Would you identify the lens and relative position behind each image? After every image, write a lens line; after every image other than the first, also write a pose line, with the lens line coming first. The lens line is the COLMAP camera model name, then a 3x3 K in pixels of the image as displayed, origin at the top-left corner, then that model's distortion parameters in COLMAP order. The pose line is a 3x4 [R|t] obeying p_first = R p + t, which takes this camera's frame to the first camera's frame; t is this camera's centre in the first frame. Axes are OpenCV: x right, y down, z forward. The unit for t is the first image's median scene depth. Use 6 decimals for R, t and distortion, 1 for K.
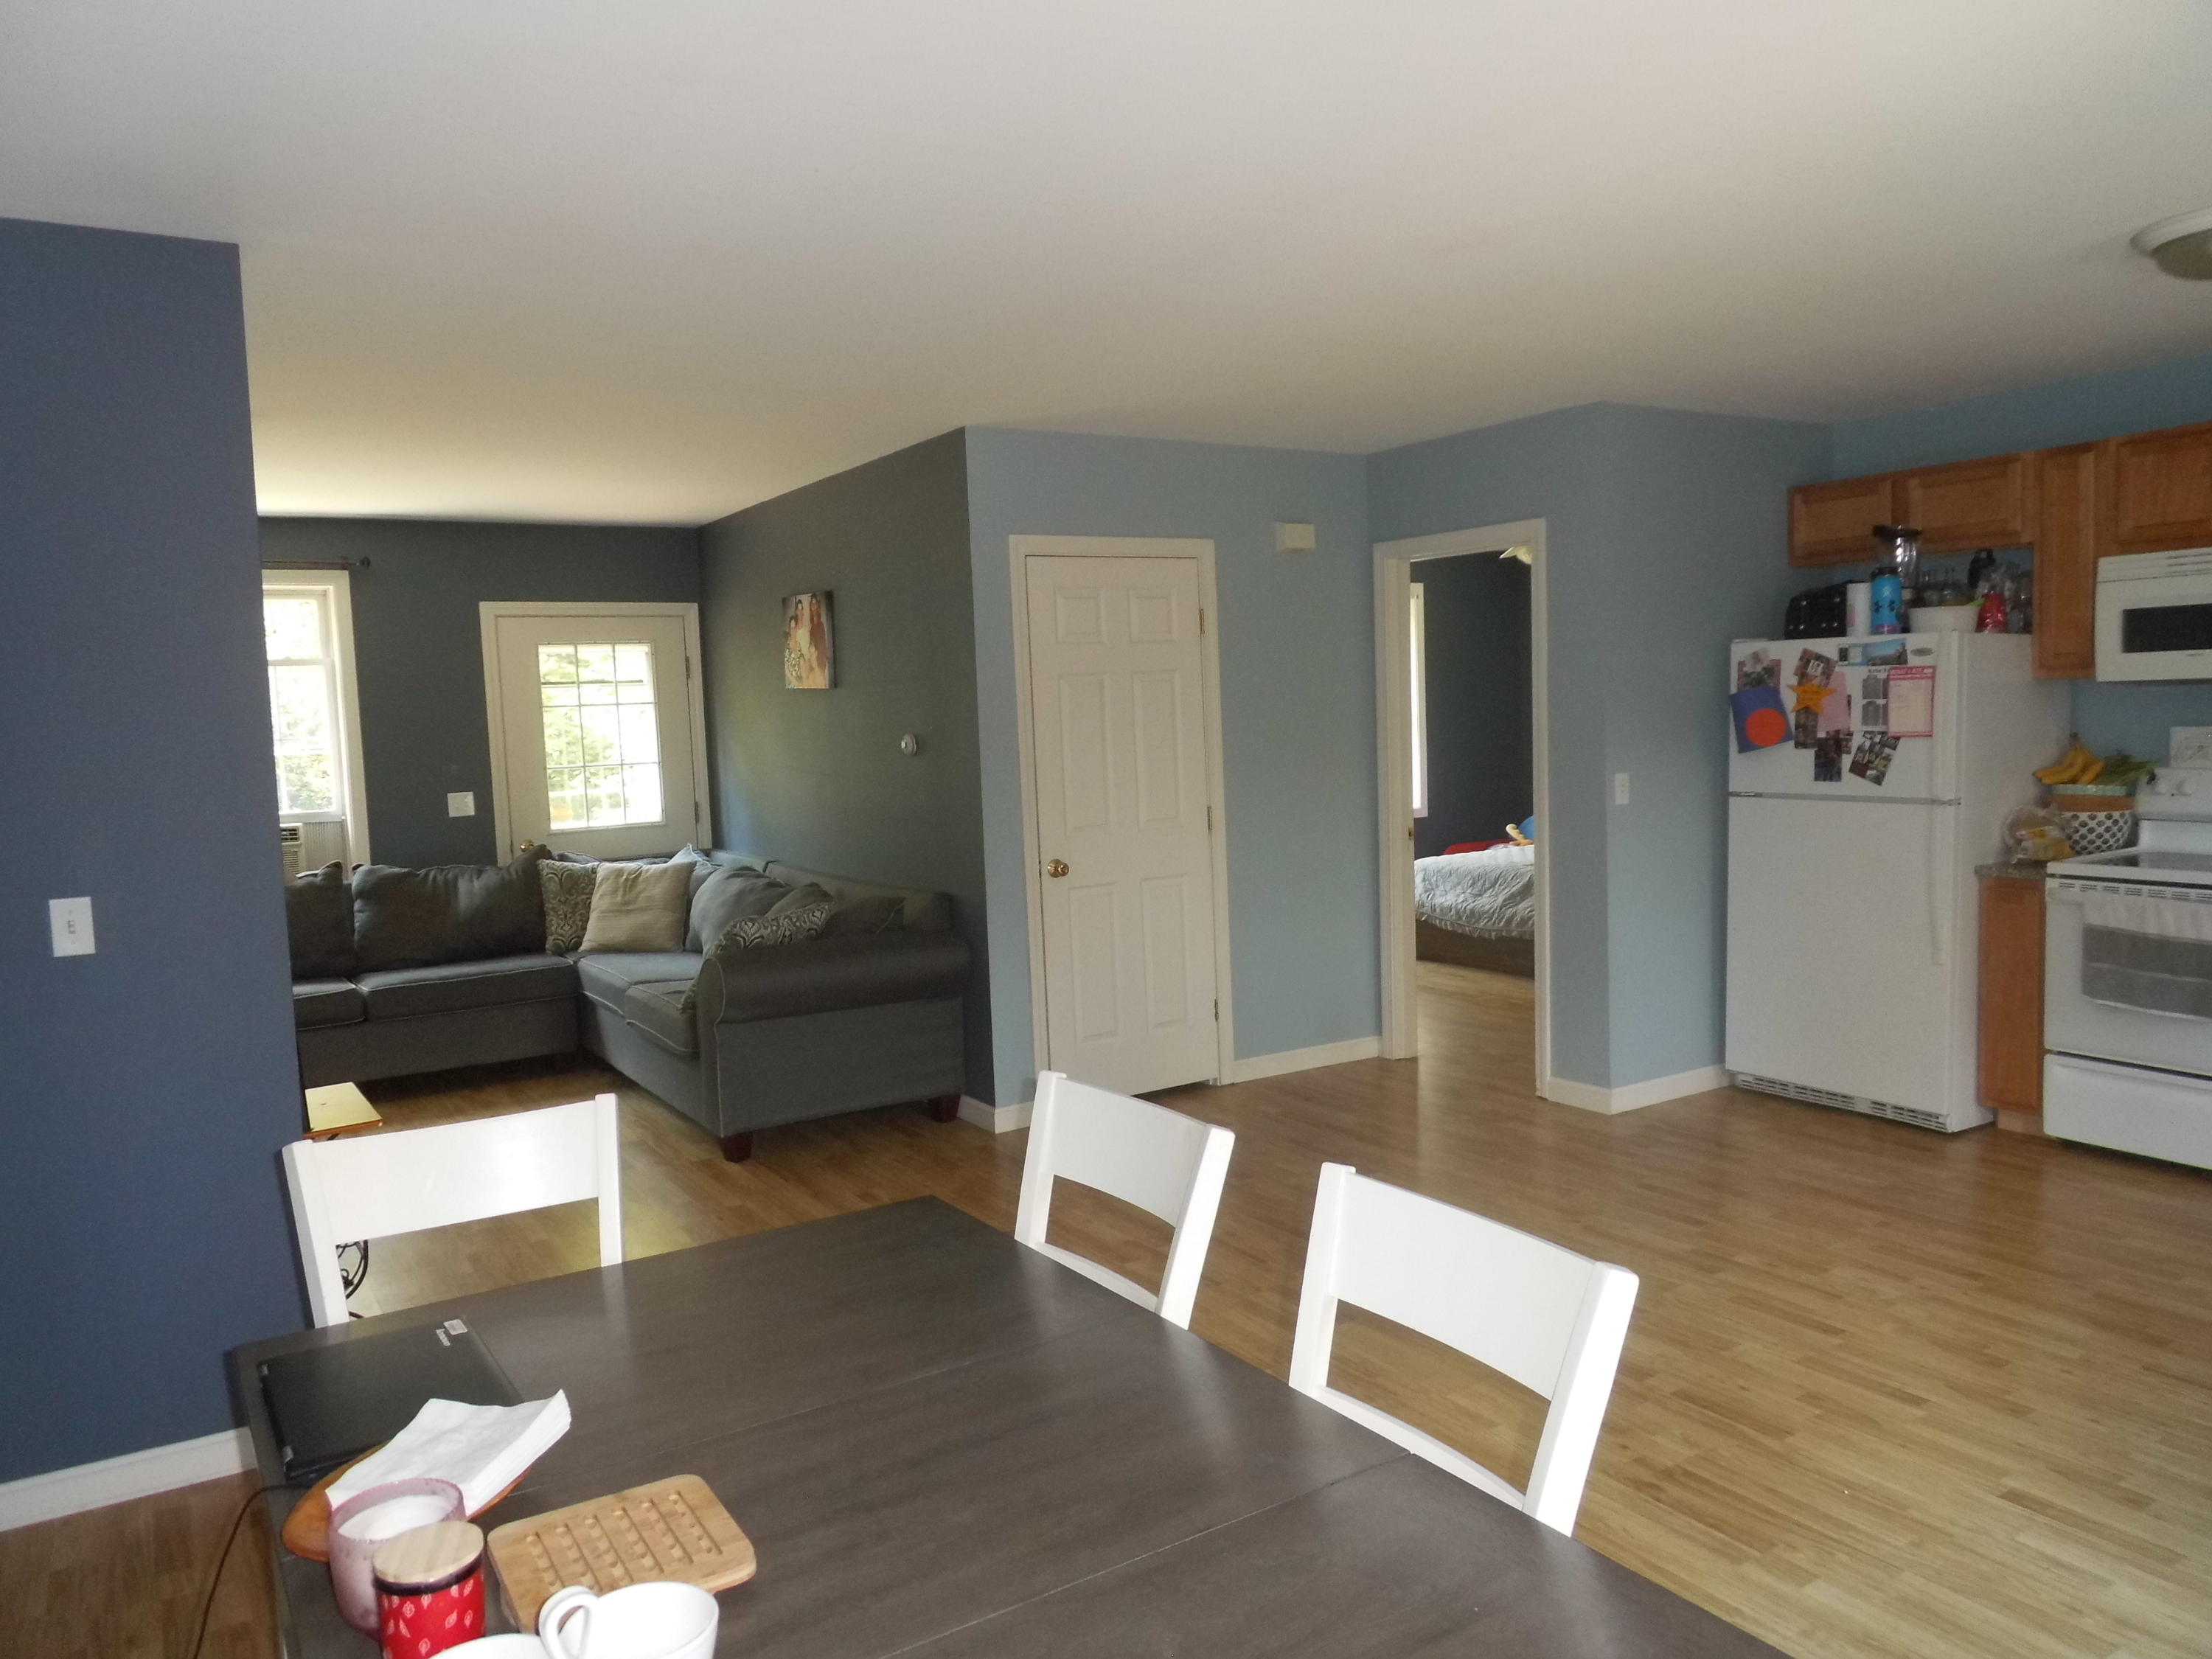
lens RADIAL K [[1586.3, 0, 1107.1], [0, 1586.3, 826.1], [0, 0, 1]] dist [0.026249, 0.003247]
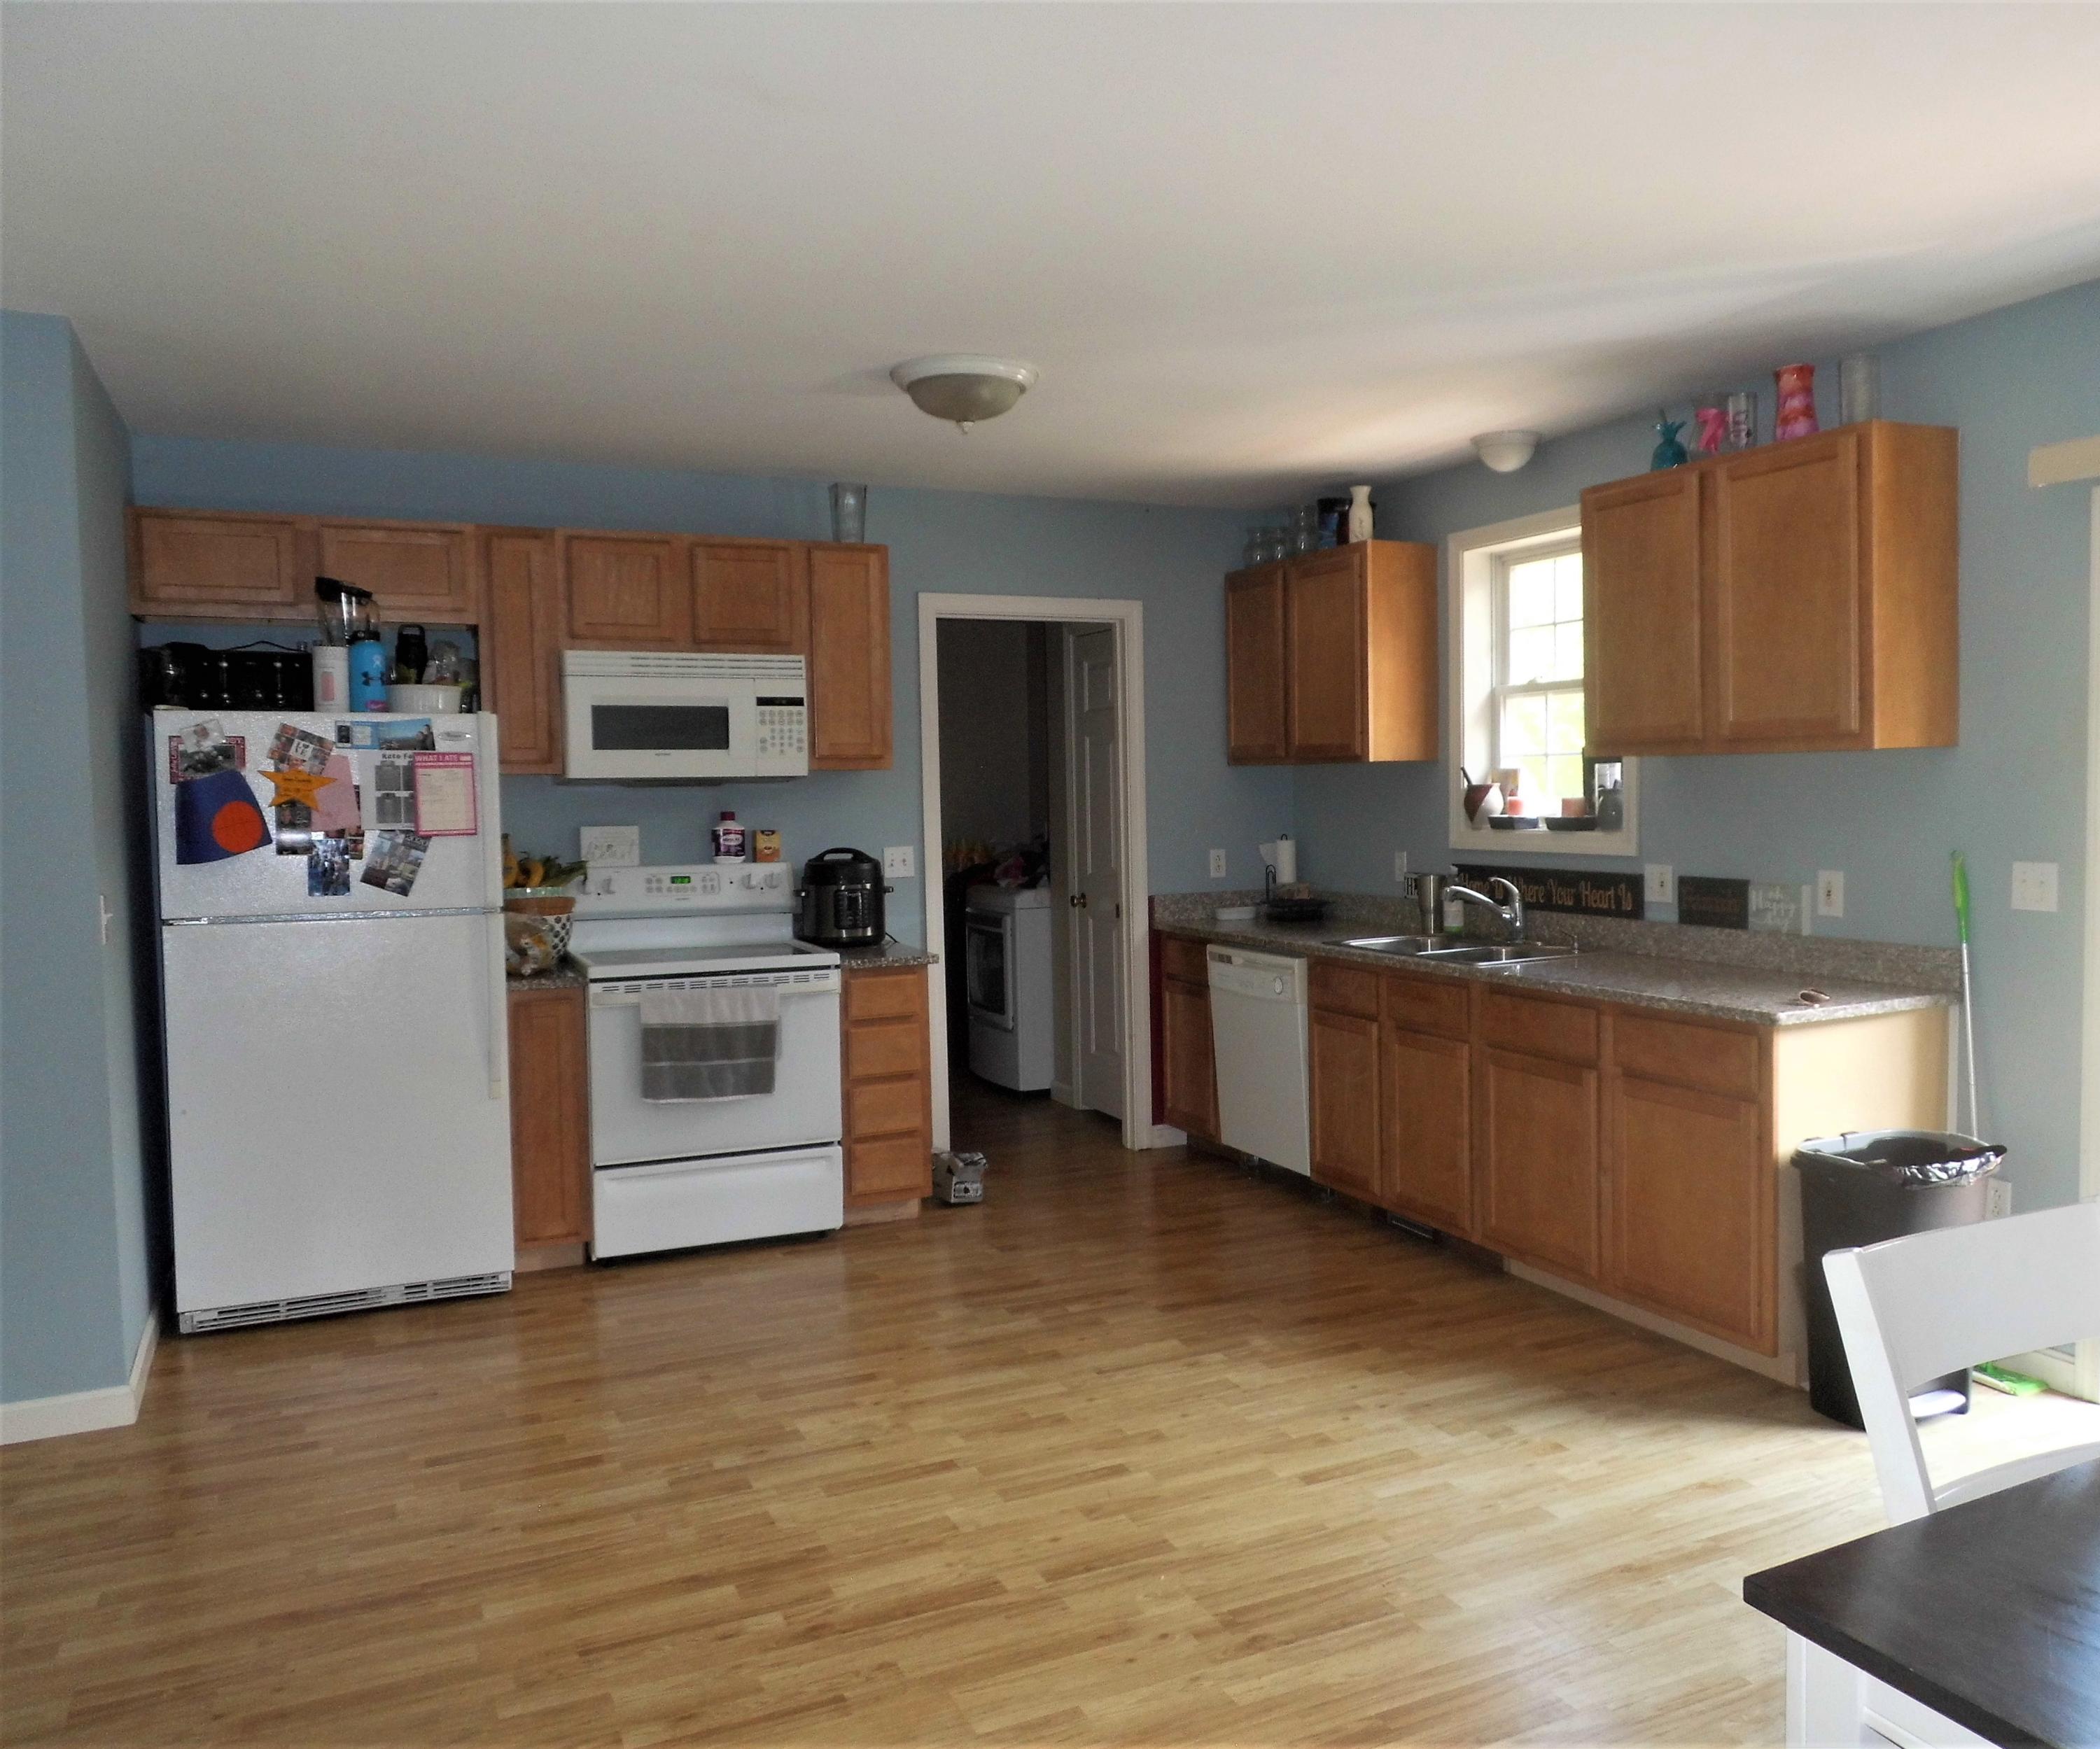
lens RADIAL K [[1668.9, 0, 1144.0], [0, 1668.9, 879.7], [0, 0, 1]] dist [-0.003480, 0.004042]
pose [[0.089015, -0.023489, 0.995753, -0.344181], [0.083980, 0.996339, 0.015996, -0.016216], [-0.992484, 0.082200, 0.090662, 0.563400]]
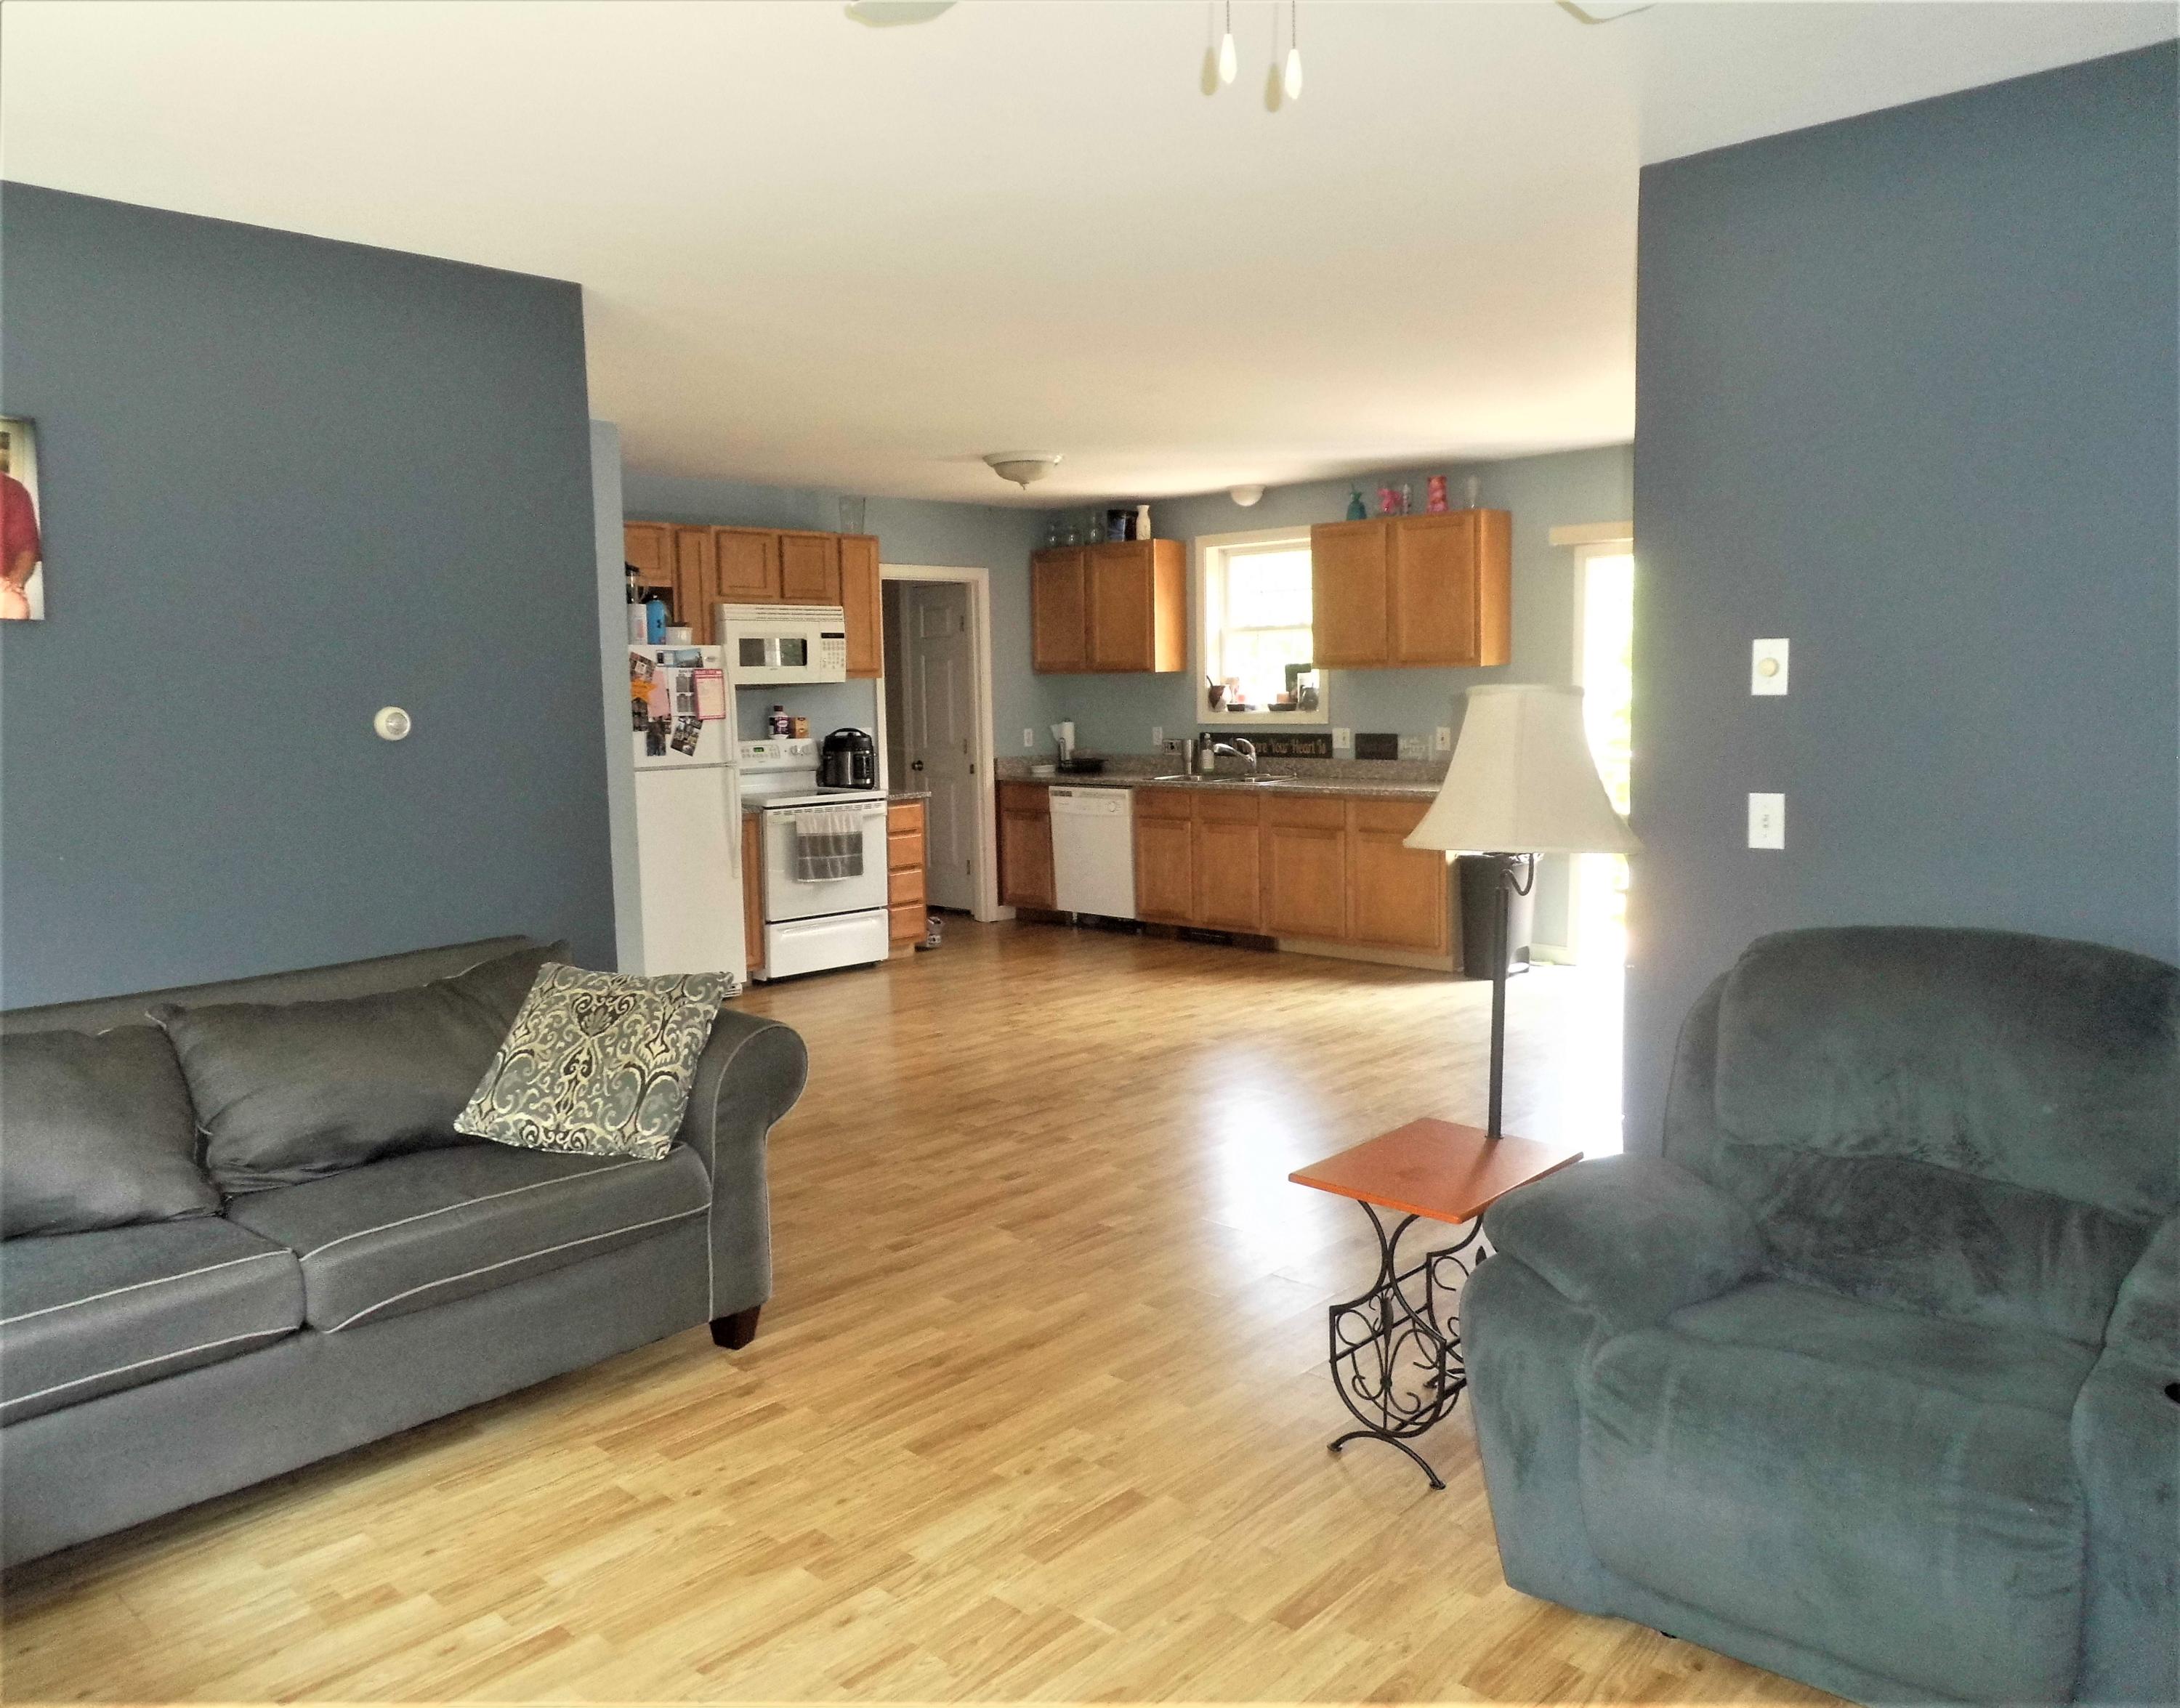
lens RADIAL K [[1614.1, 0, 1047.5], [0, 1614.1, 859.5], [0, 0, 1]] dist [0.020783, 0.000437]
pose [[-0.243865, -0.068249, 0.967405, -0.952834], [0.099226, 0.990530, 0.094894, -0.039962], [-0.964720, 0.119133, -0.234783, 1.073789]]
